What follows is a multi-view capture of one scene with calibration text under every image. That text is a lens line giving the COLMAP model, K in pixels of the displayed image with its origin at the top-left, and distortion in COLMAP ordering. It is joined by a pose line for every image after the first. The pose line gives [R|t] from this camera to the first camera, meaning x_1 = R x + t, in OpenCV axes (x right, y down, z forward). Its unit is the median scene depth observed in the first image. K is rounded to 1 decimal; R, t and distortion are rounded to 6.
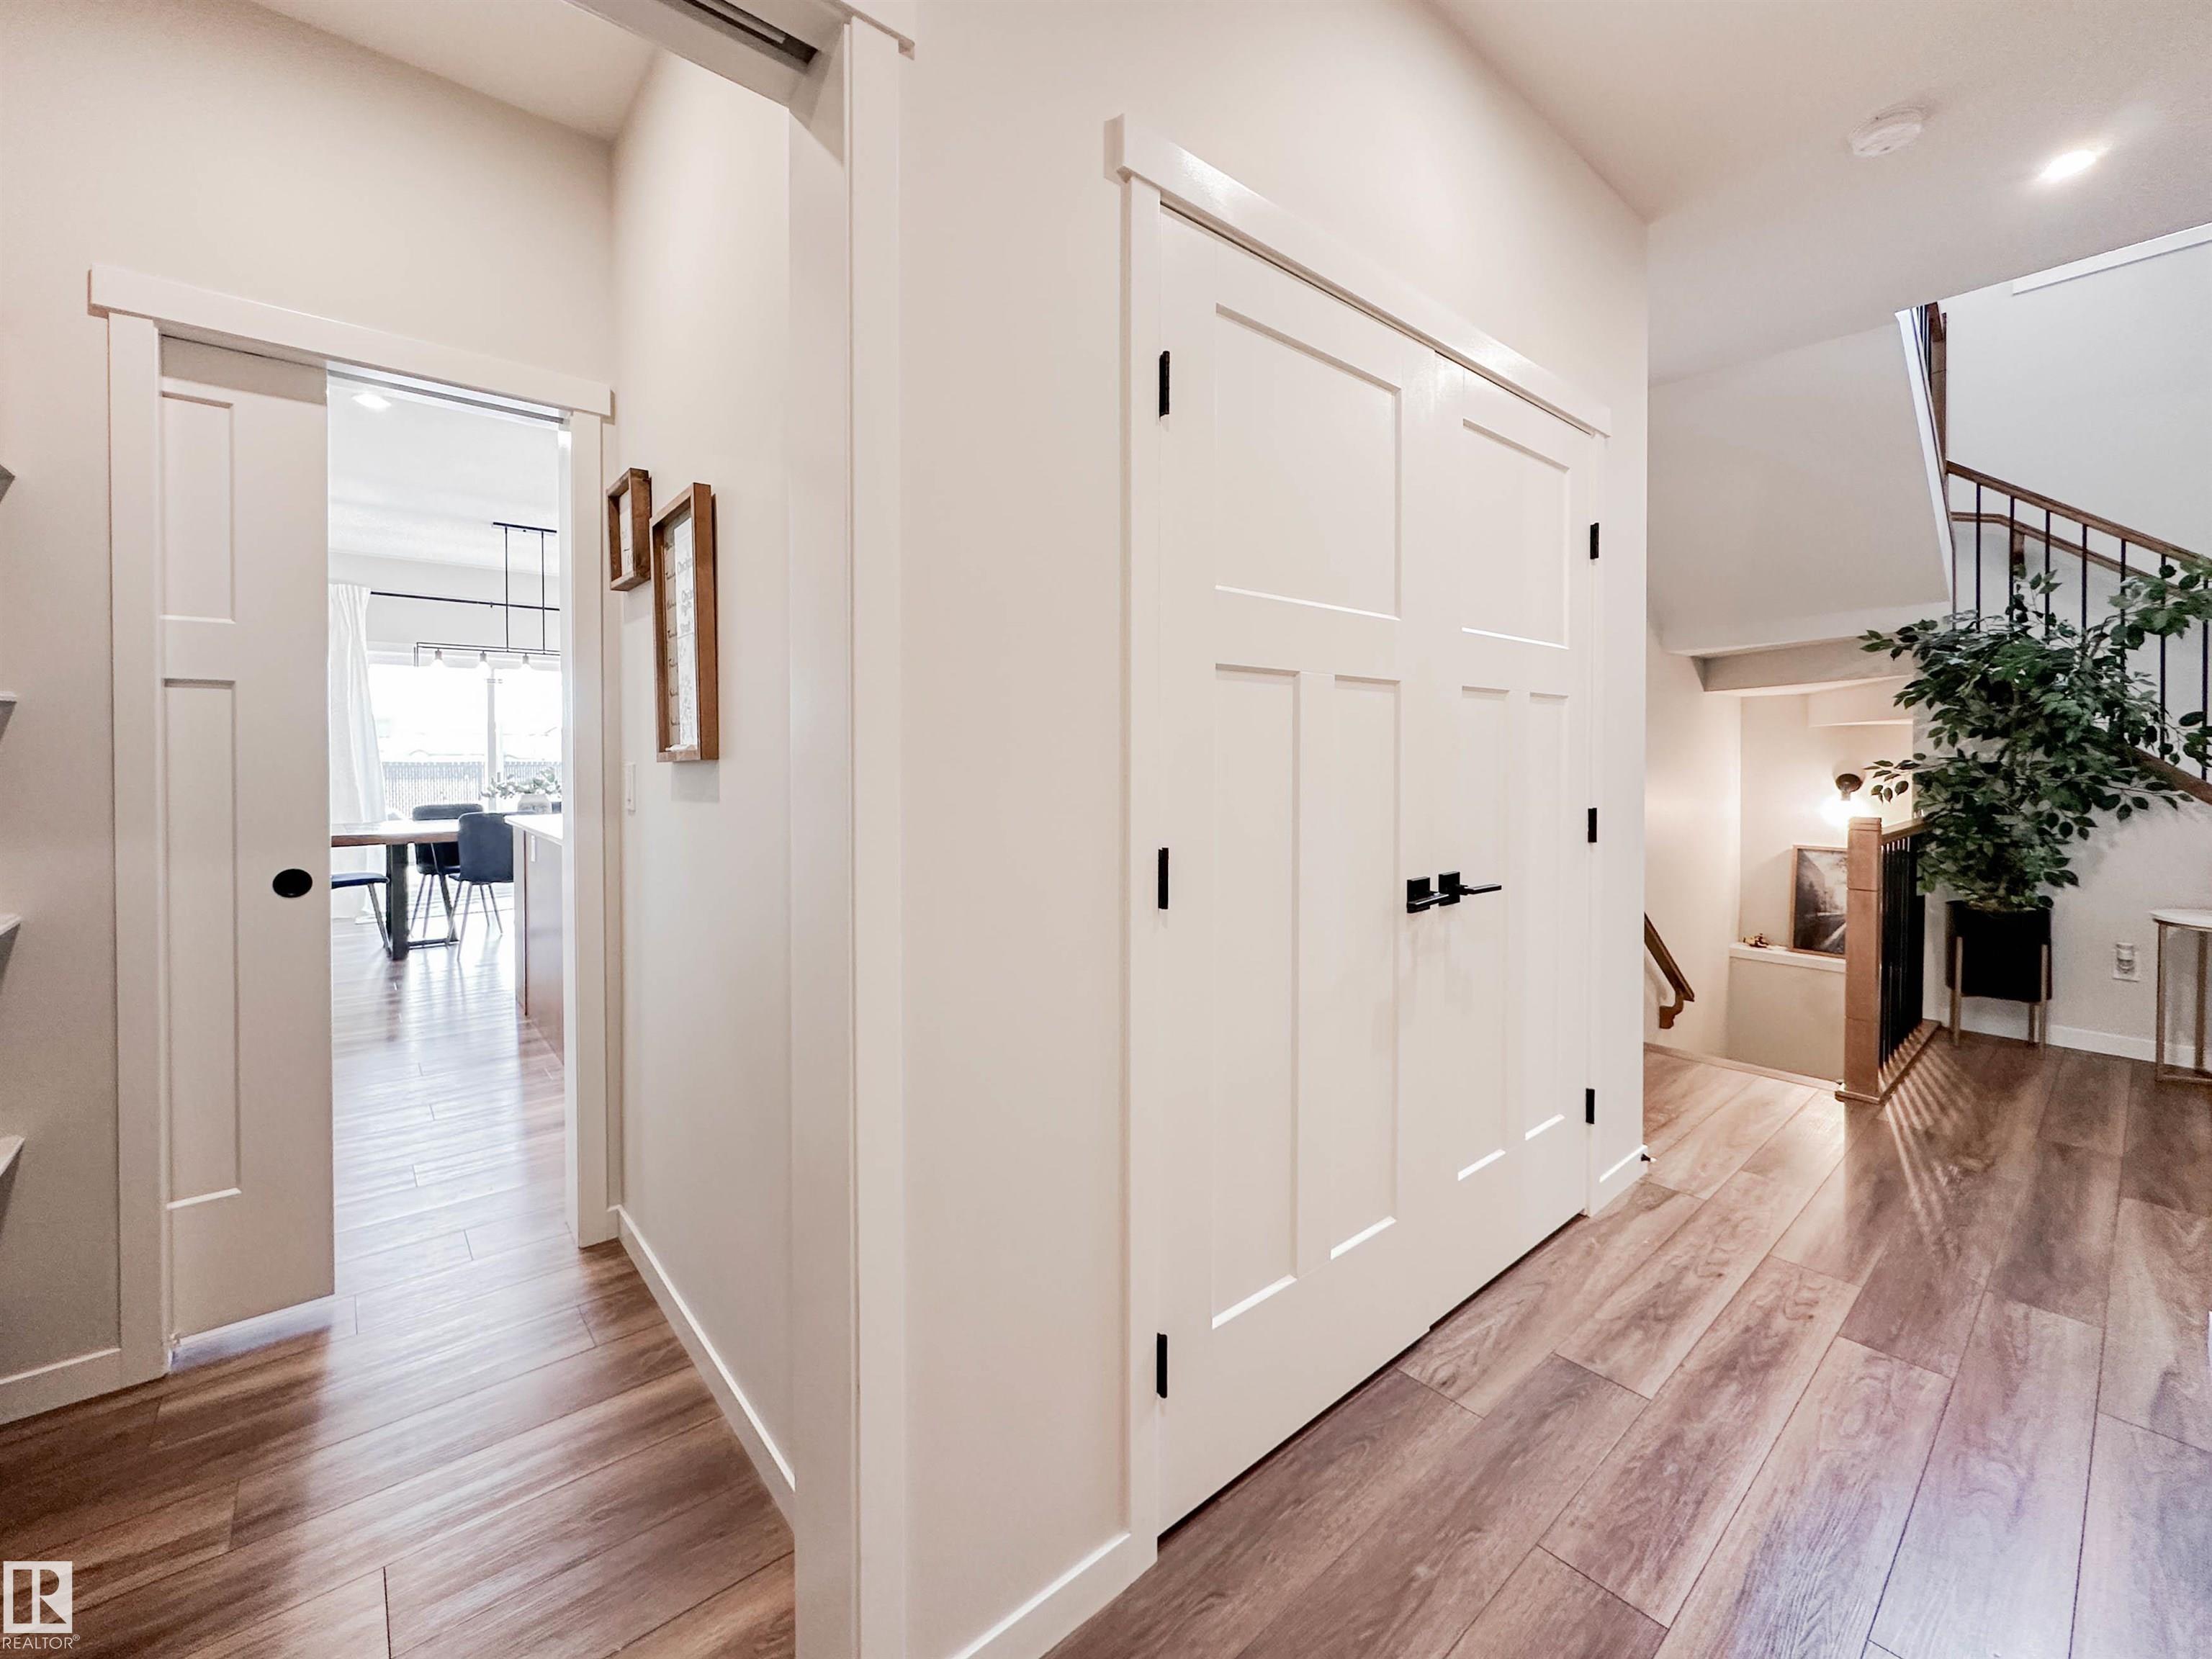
lens RADIAL K [[900.9, 0, 1066.3], [0, 900.9, 770.9], [0, 0, 1]] dist [0.001277, 0.000604]
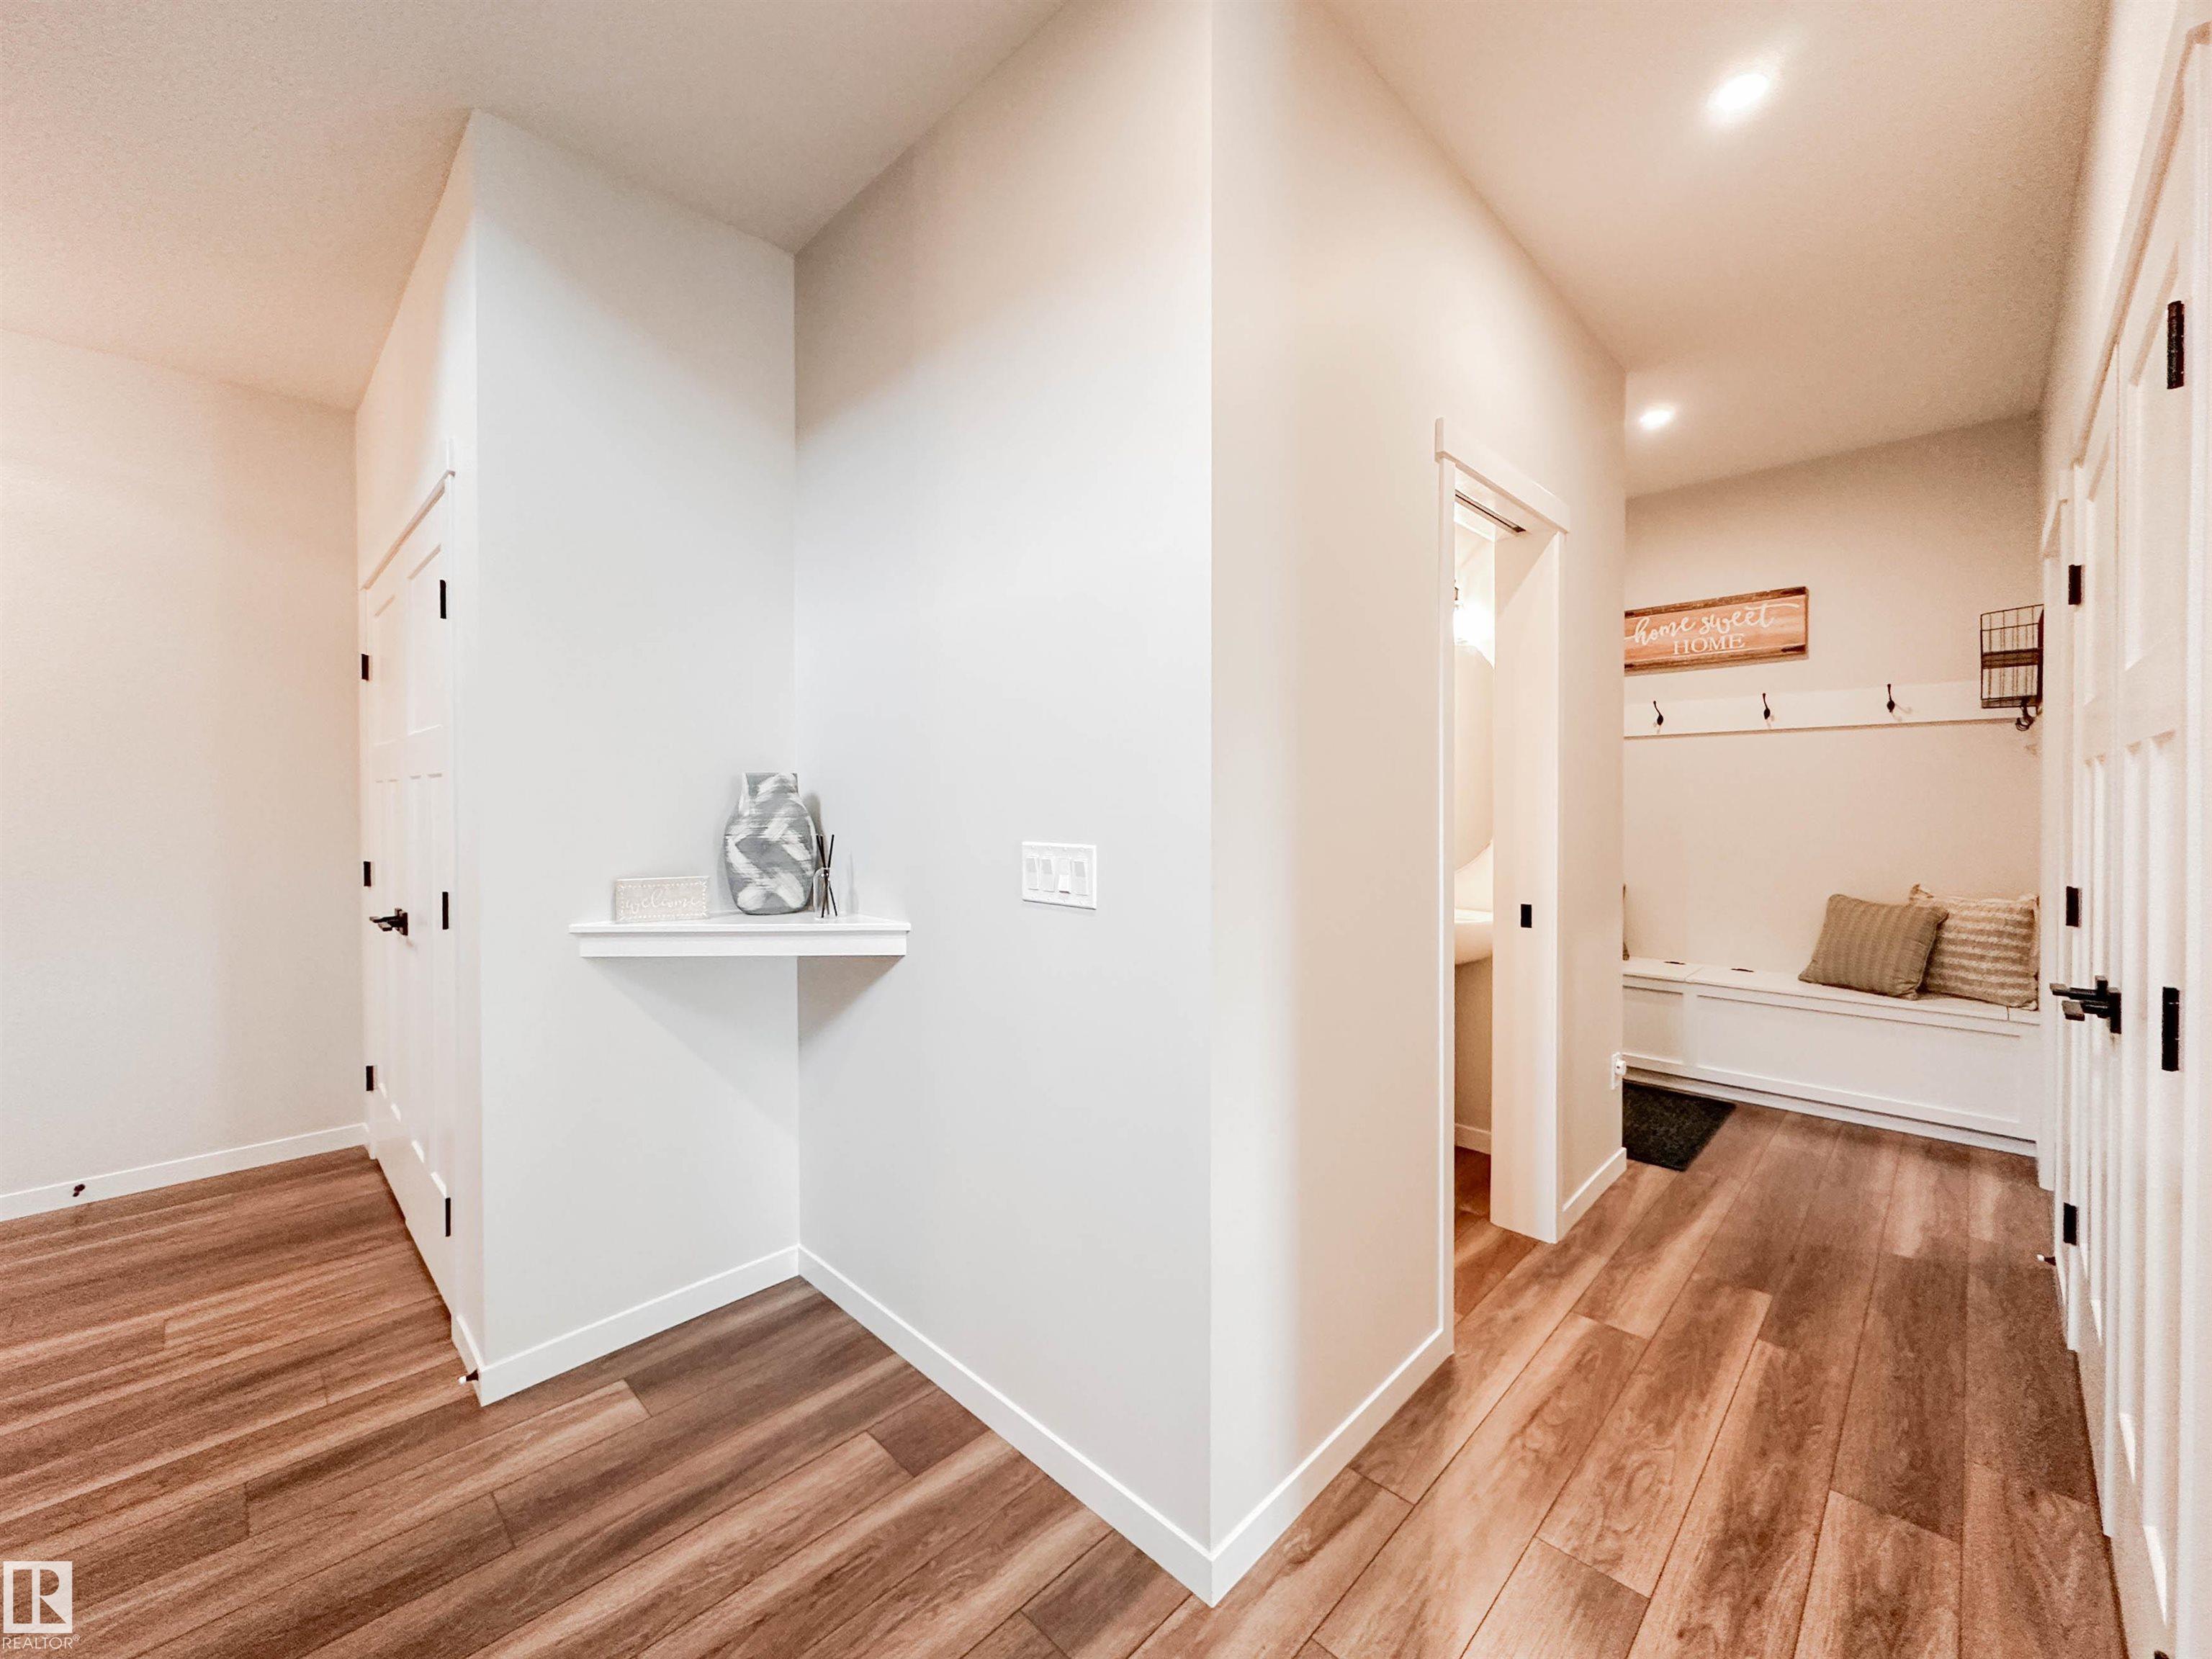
lens RADIAL K [[885.9, 0, 1103.5], [0, 885.9, 794.6], [0, 0, 1]] dist [-0.000856, 0.000220]
pose [[-0.993633, 0.002117, -0.112646, 0.787340], [0.000417, 0.999886, 0.015112, -0.039018], [0.112666, 0.014968, -0.993520, 0.948730]]
